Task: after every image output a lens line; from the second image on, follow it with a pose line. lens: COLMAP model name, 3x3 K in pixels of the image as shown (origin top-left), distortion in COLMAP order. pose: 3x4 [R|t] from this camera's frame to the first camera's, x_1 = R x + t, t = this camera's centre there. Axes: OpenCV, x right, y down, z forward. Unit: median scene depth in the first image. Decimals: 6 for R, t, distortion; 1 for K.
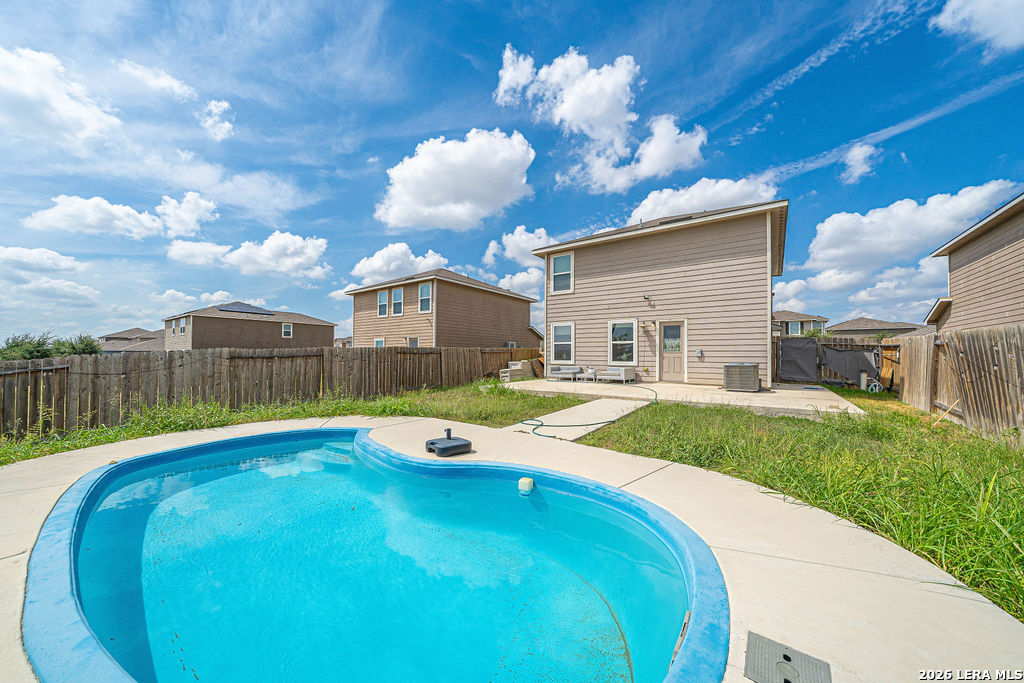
lens RADIAL K [[360.9, 0, 508.4], [0, 360.9, 351.9], [0, 0, 1]] dist [-0.002841, -0.000224]
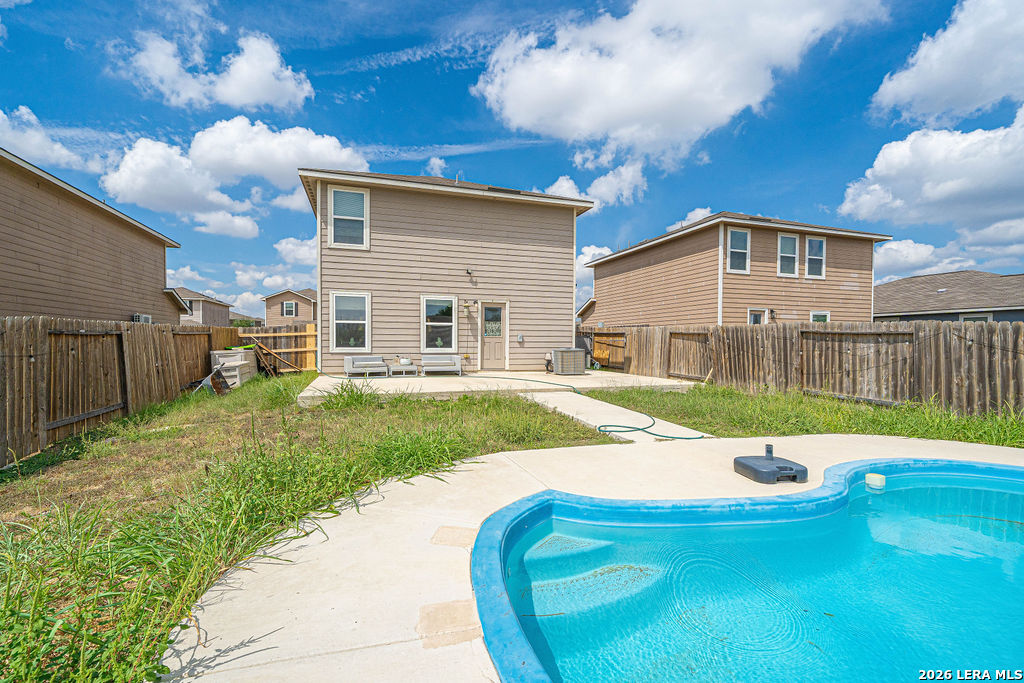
lens RADIAL K [[442.3, 0, 506.6], [0, 442.3, 345.4], [0, 0, 1]] dist [-0.001508, 0.000453]
pose [[0.587126, -0.007749, 0.809458, -0.398344], [-0.010887, 0.999788, 0.017468, 0.002478], [-0.809422, -0.019069, 0.586918, 0.308390]]
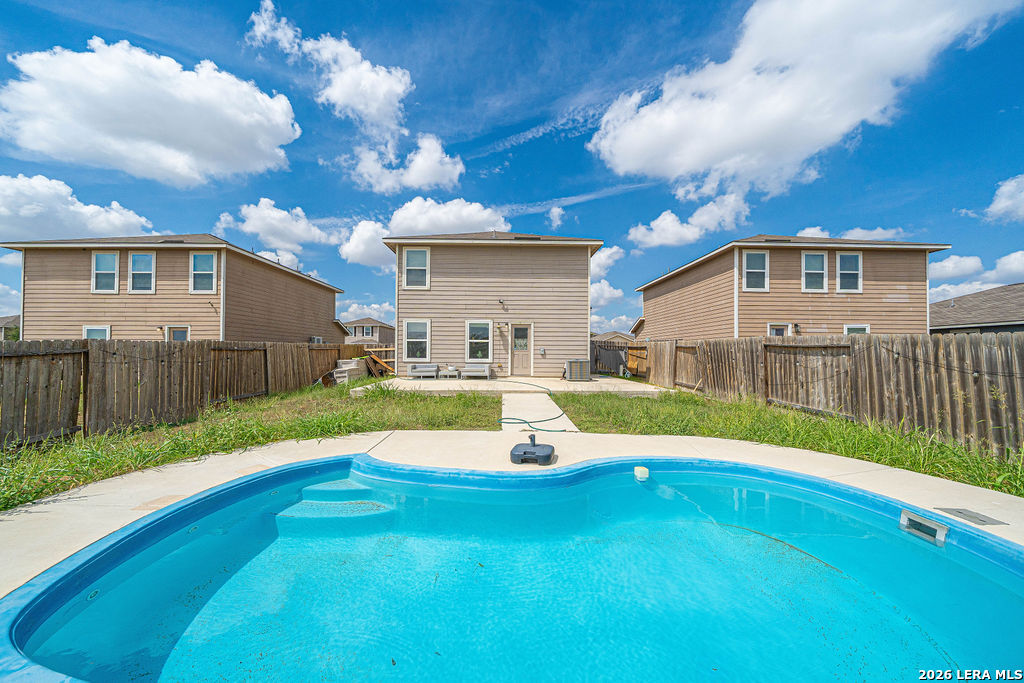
lens RADIAL K [[353.4, 0, 507.6], [0, 353.4, 349.8], [0, 0, 1]] dist [-0.003966, -0.000147]
pose [[0.798377, 0.006152, 0.602126, -0.256637], [-0.008137, 0.999967, 0.000572, -0.001327], [-0.602103, -0.005356, 0.798401, 0.106838]]
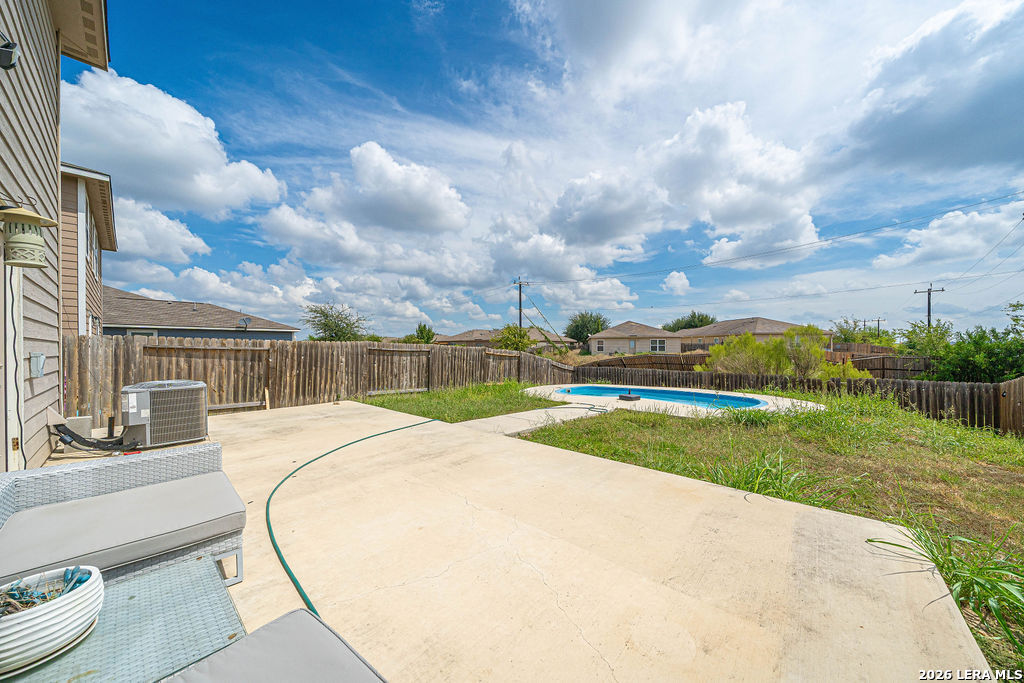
lens RADIAL K [[353.4, 0, 507.6], [0, 353.4, 349.8], [0, 0, 1]] dist [-0.003966, -0.000147]
pose [[-0.994050, -0.000142, 0.108920, 0.122931], [-0.000639, 0.999990, -0.004523, -0.007727], [-0.108919, -0.004566, -0.994040, 1.114504]]
